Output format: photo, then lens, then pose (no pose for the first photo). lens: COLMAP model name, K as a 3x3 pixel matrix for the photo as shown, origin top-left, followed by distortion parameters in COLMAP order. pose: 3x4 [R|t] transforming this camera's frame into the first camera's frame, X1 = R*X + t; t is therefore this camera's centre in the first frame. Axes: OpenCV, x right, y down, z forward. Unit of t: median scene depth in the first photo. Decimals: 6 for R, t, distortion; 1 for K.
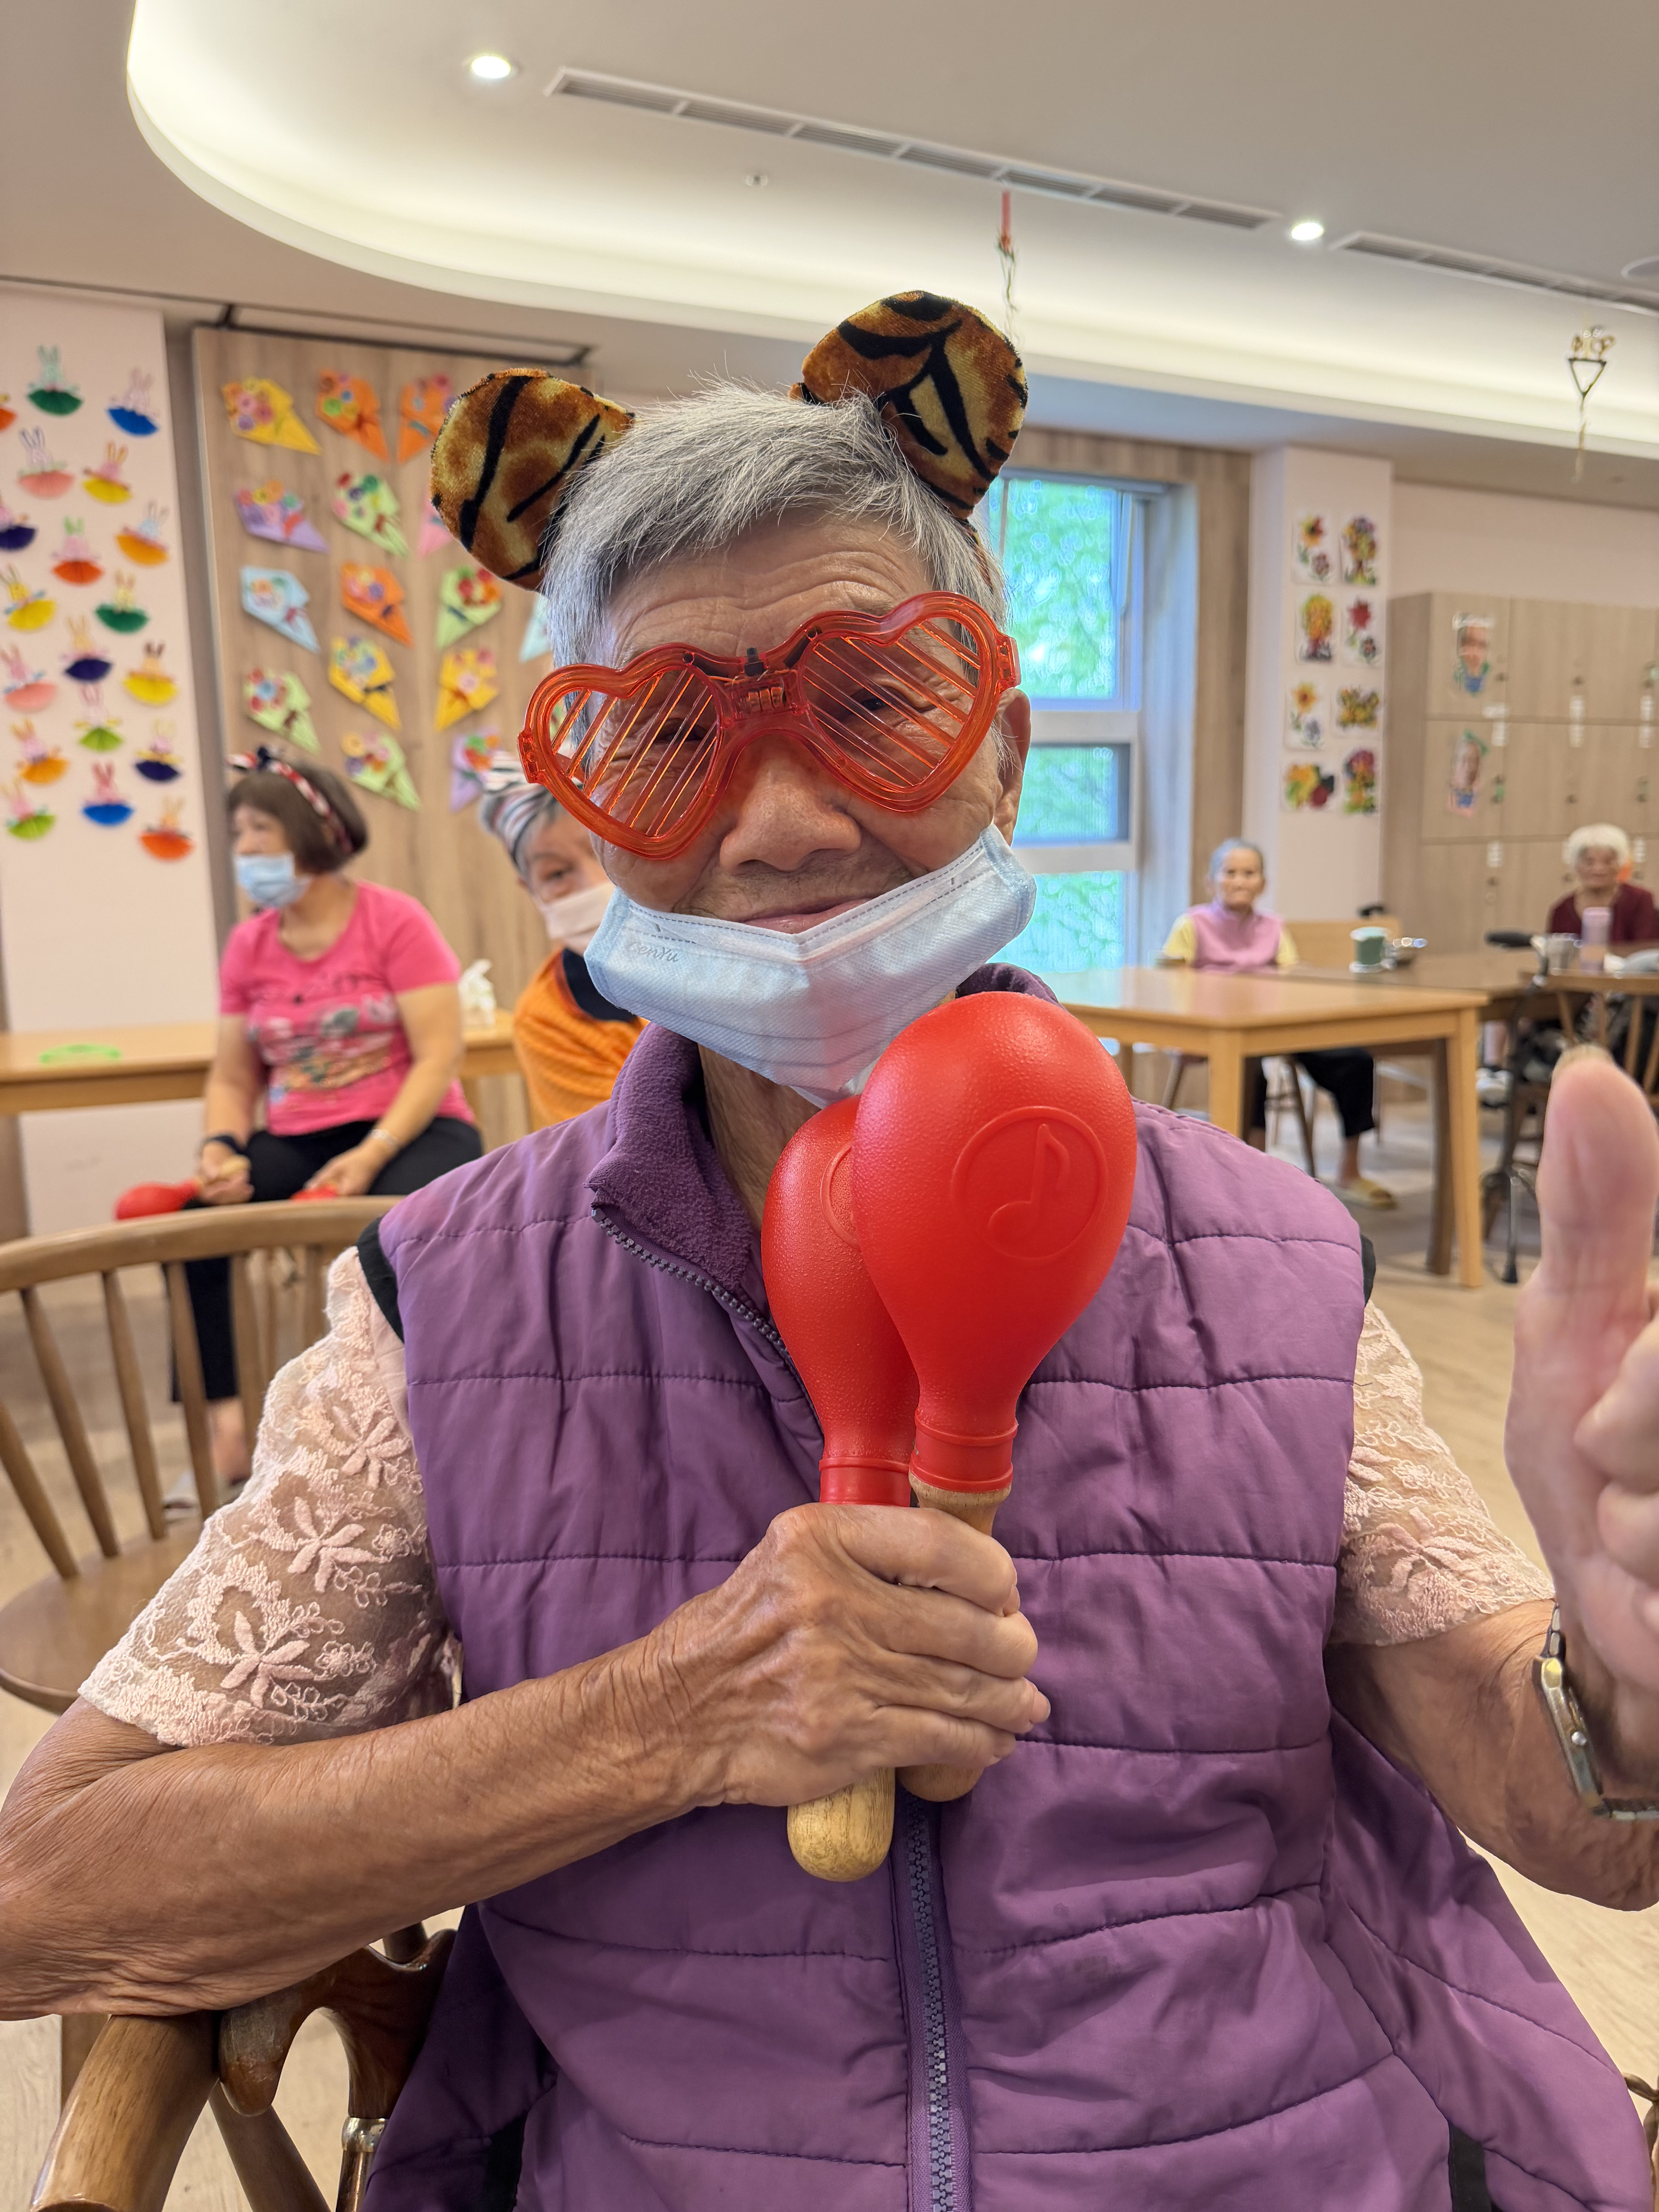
lens RADIAL K [[1583.1, 0, 833.8], [0, 1583.1, 1111.5], [0, 0, 1]] dist [-0.009028, -0.004262]
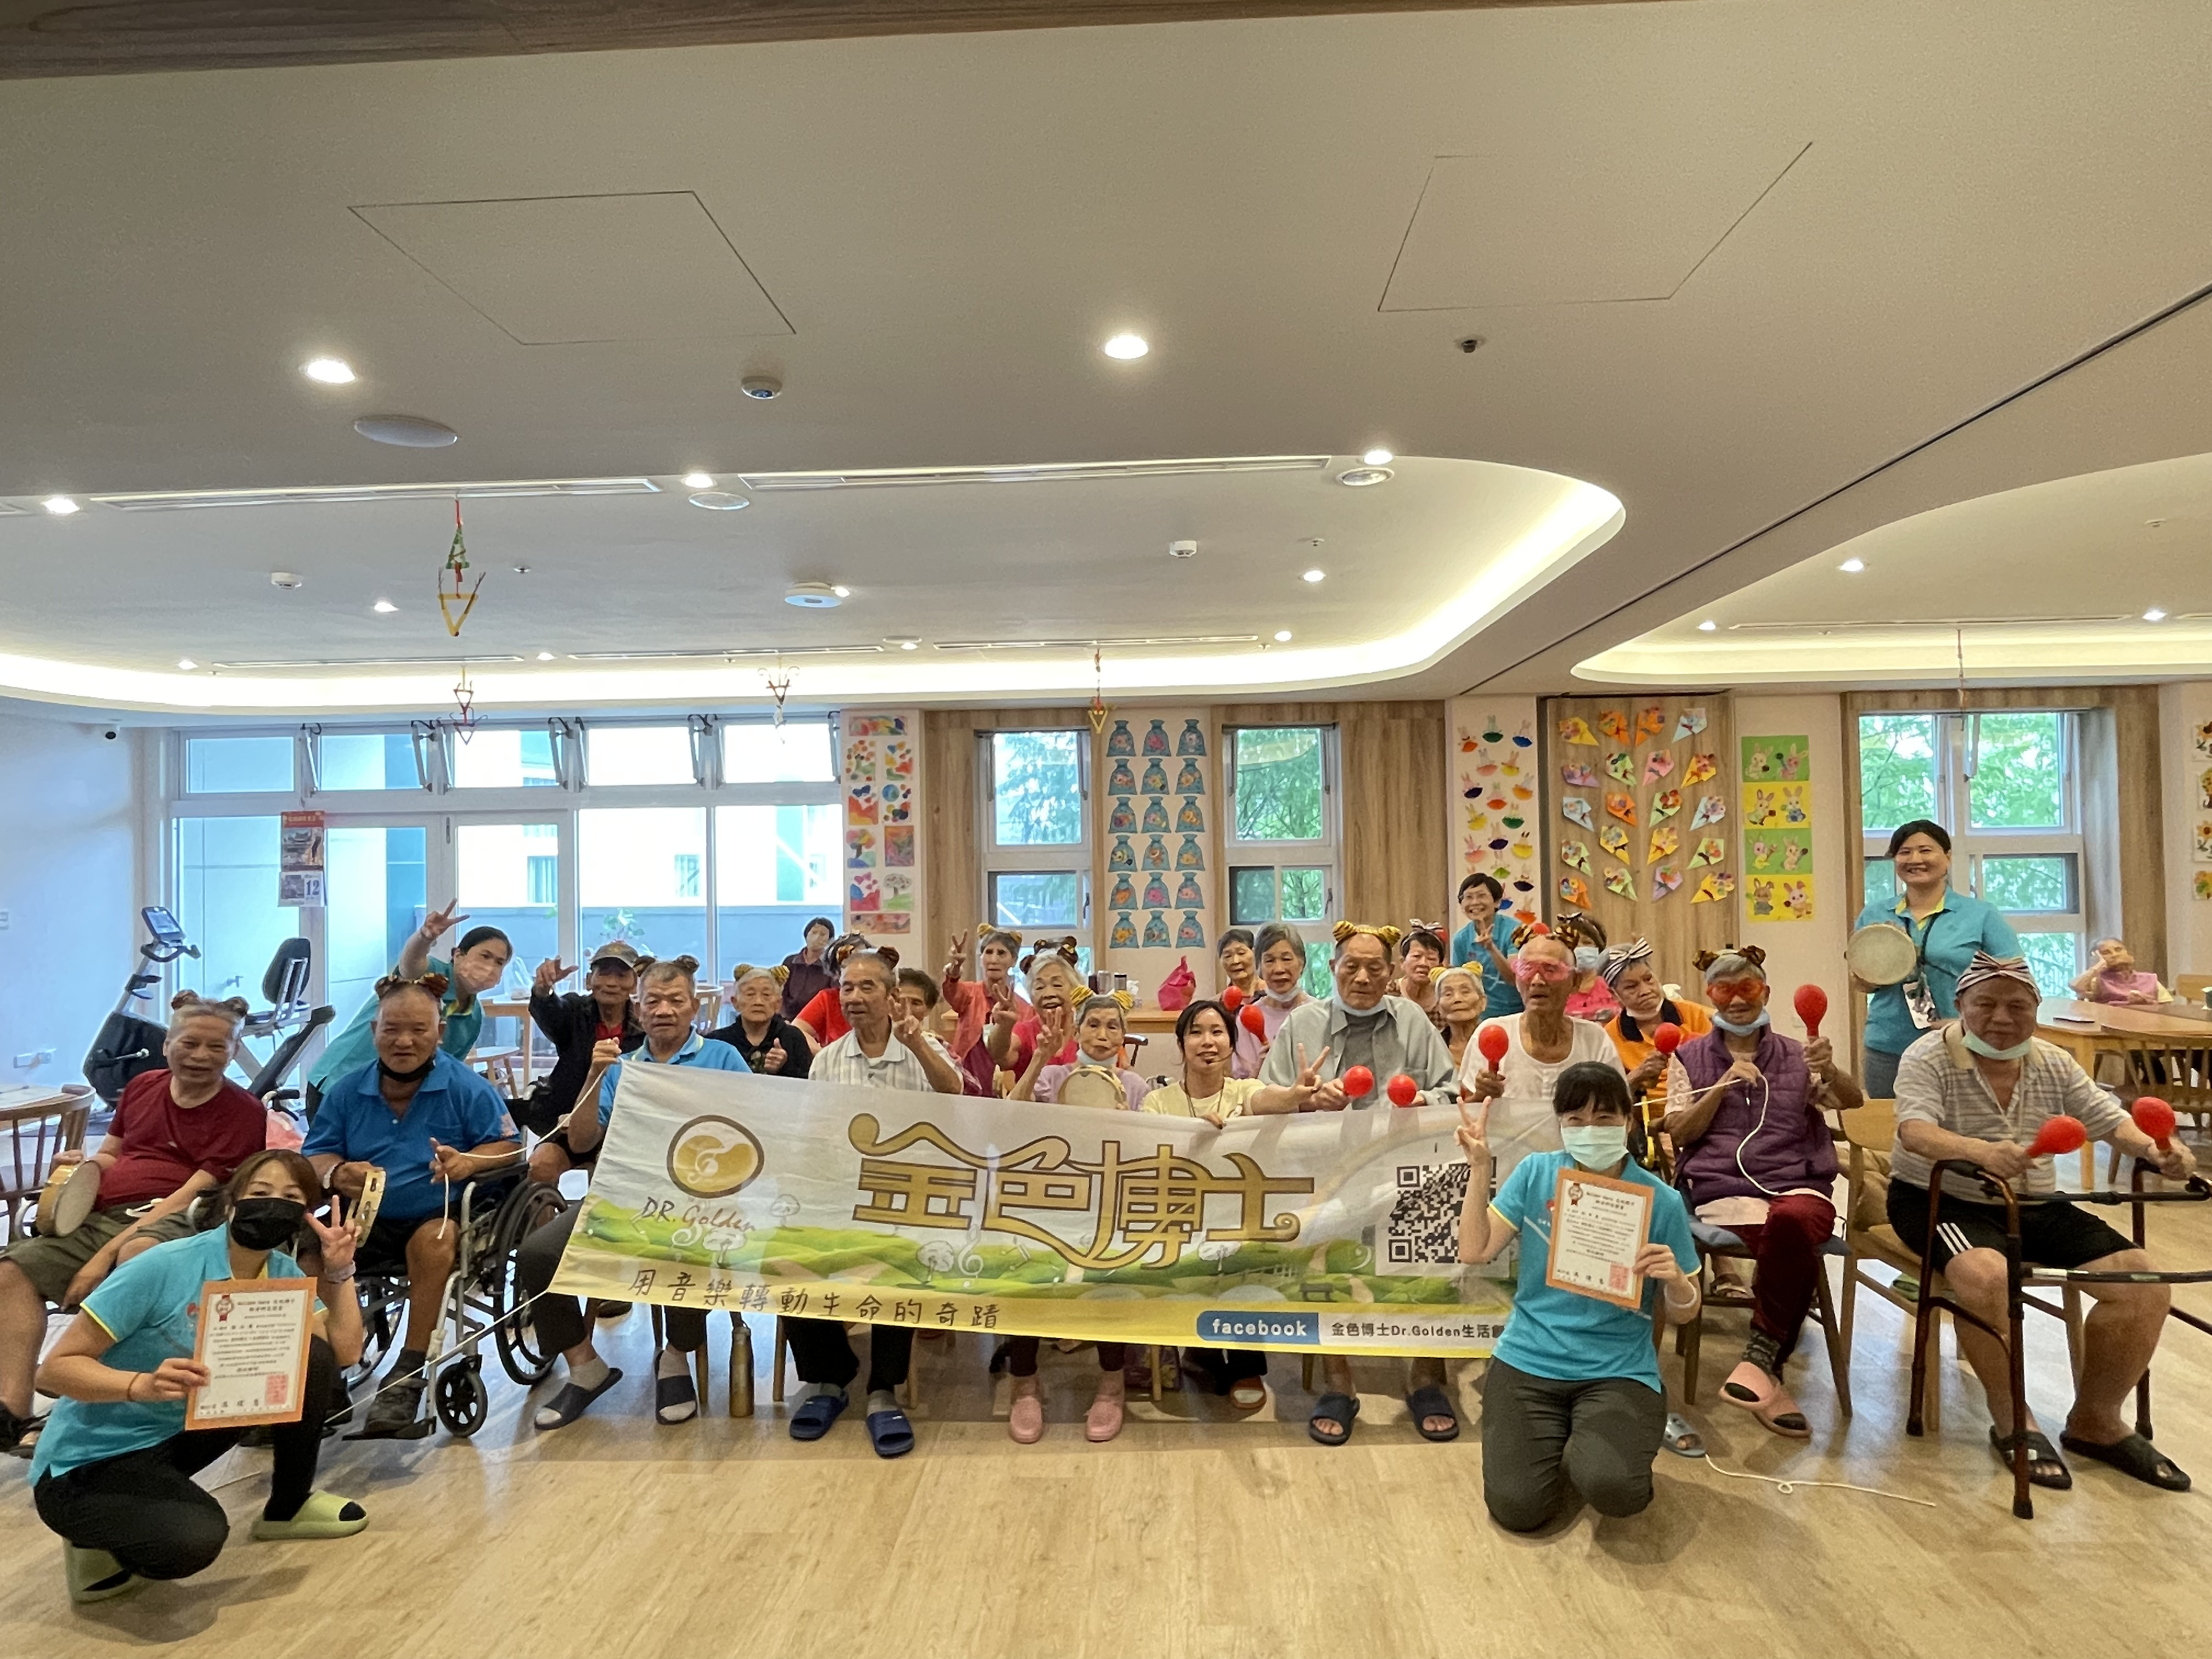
lens RADIAL K [[1312.9, 0, 1101.9], [0, 1312.9, 823.7], [0, 0, 1]] dist [0.005307, 0.003068]
pose [[0.867638, -0.002339, -0.497192, -0.010508], [-0.084088, 0.984894, -0.151374, 0.035472], [0.490035, 0.173145, 0.854334, -0.940056]]
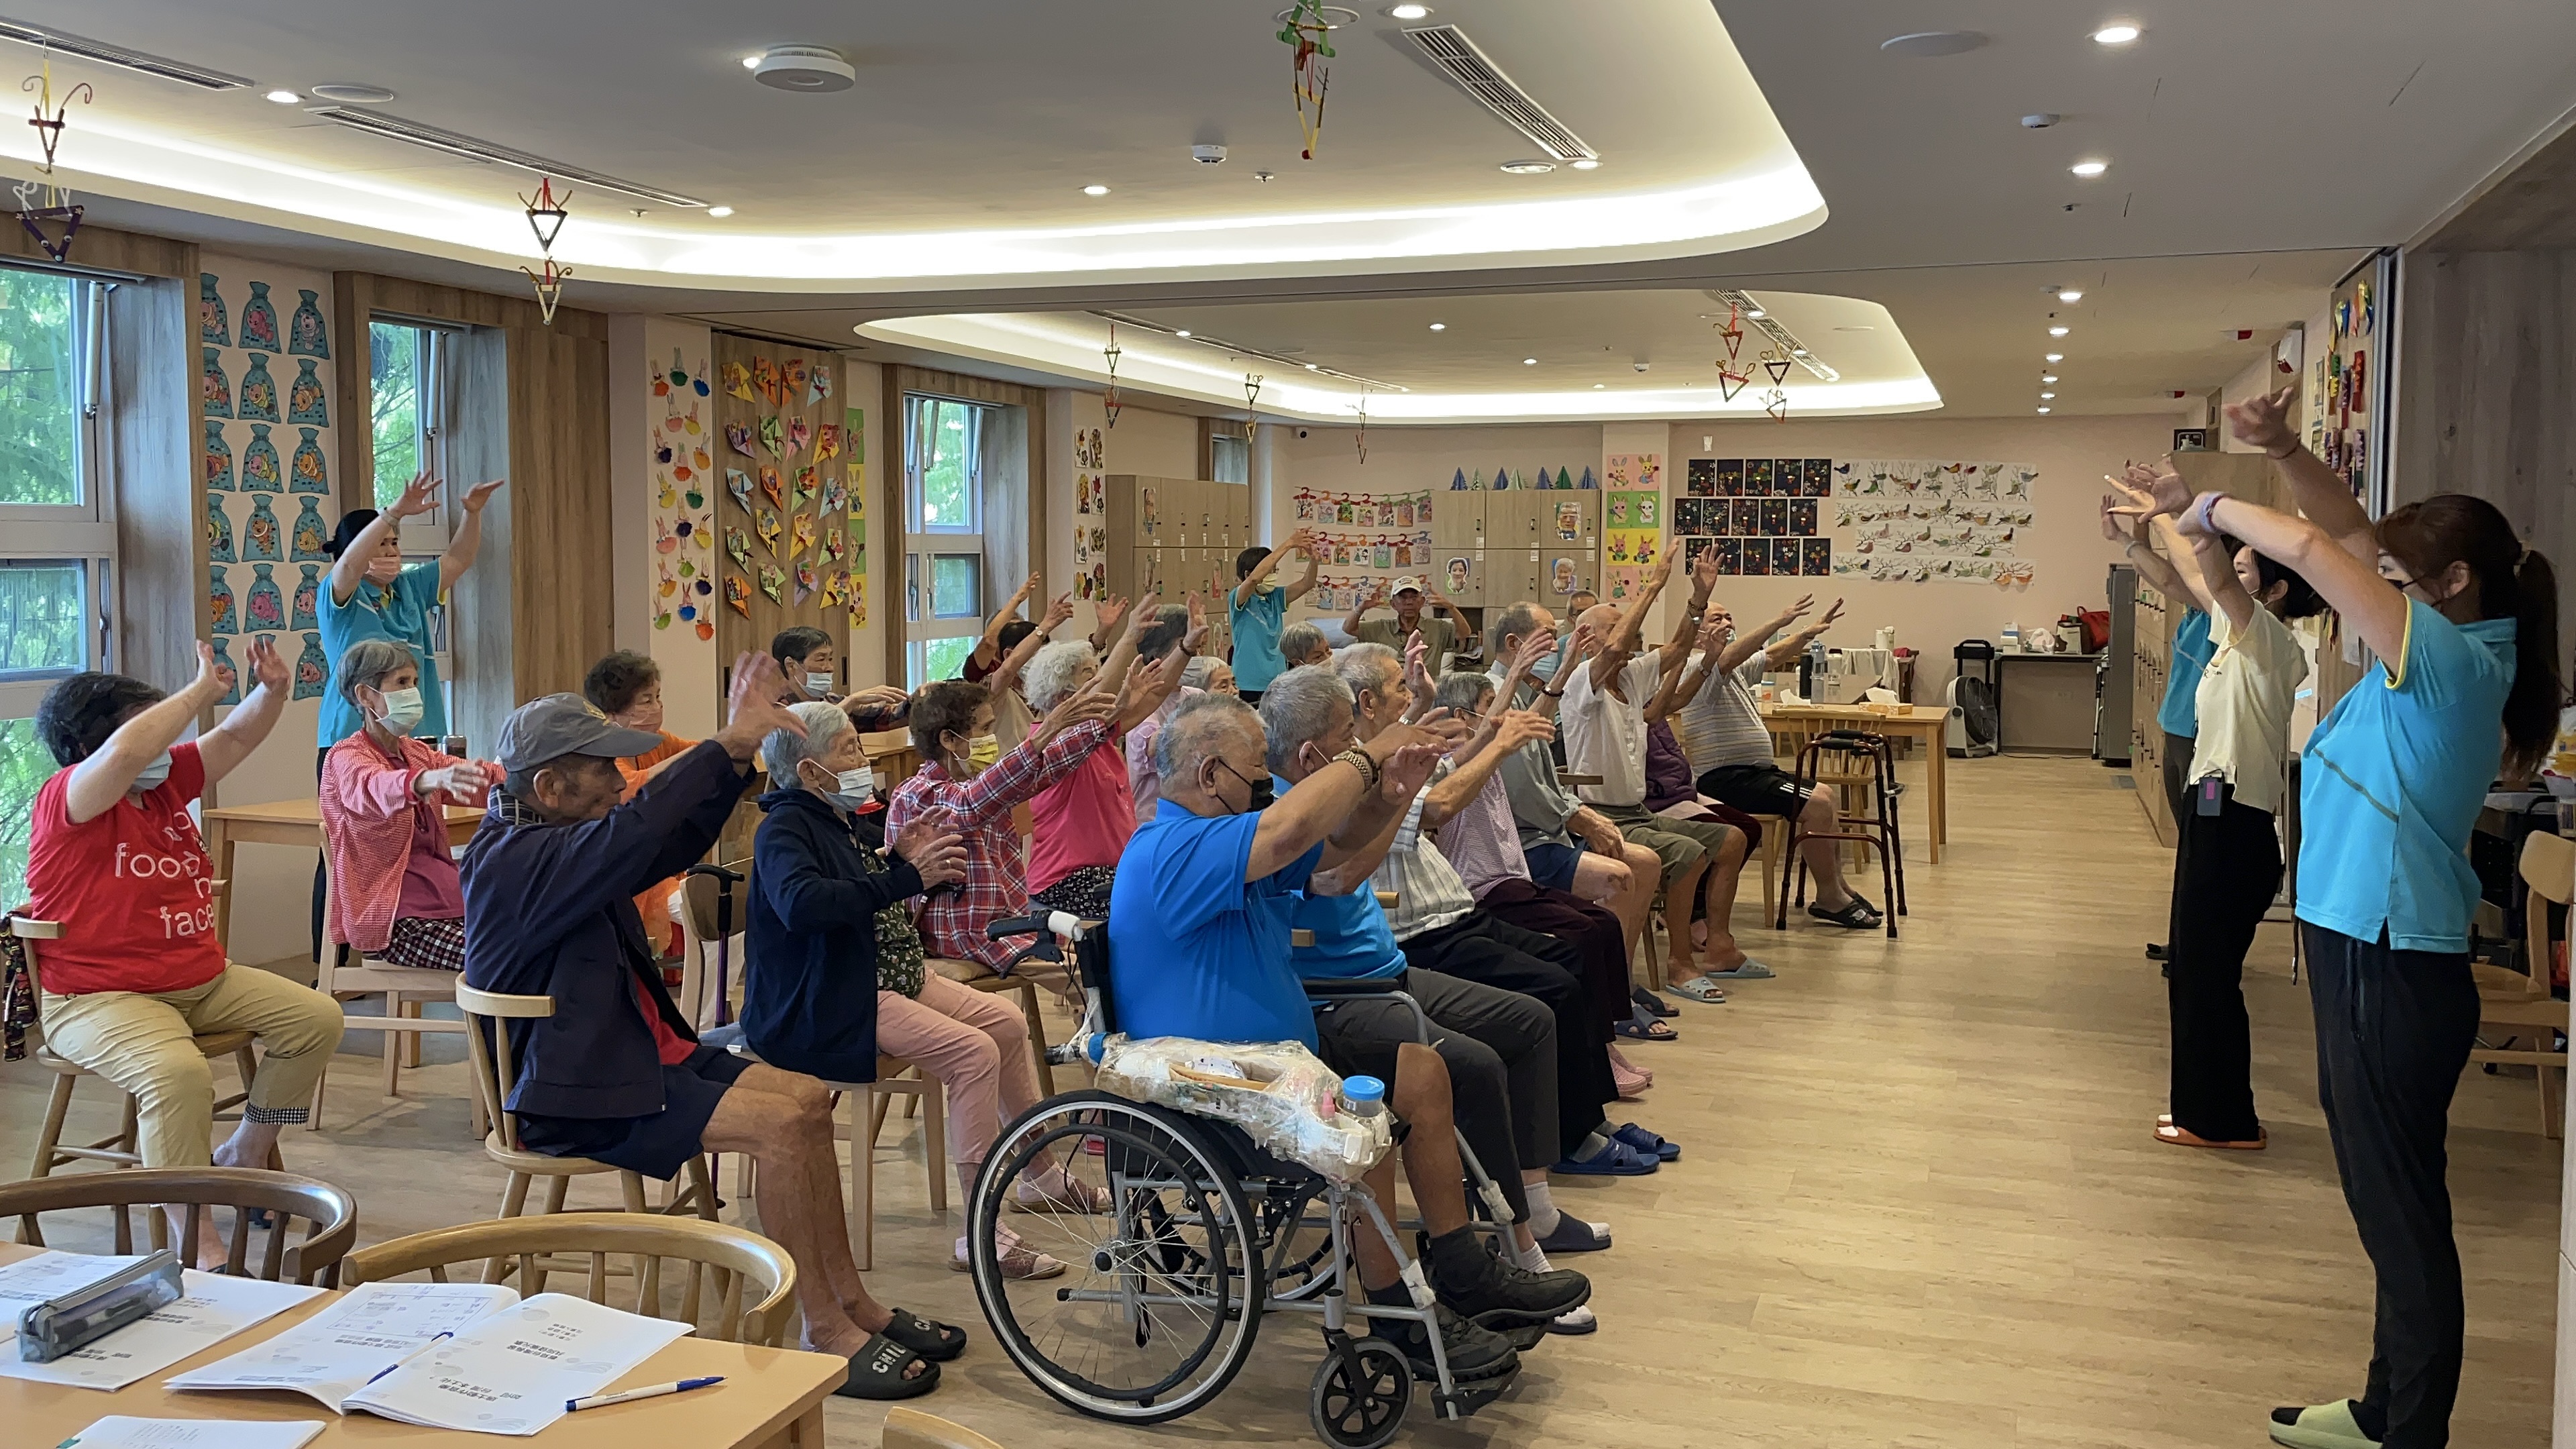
lens RADIAL K [[2160.8, 0, 1272.8], [0, 2160.8, 680.2], [0, 0, 1]] dist [0.078835, -0.024781]
pose [[0.714758, -0.019879, 0.699089, -1.602383], [0.097807, 0.992614, -0.071773, 0.107006], [-0.692499, 0.119676, 0.711423, -1.044845]]
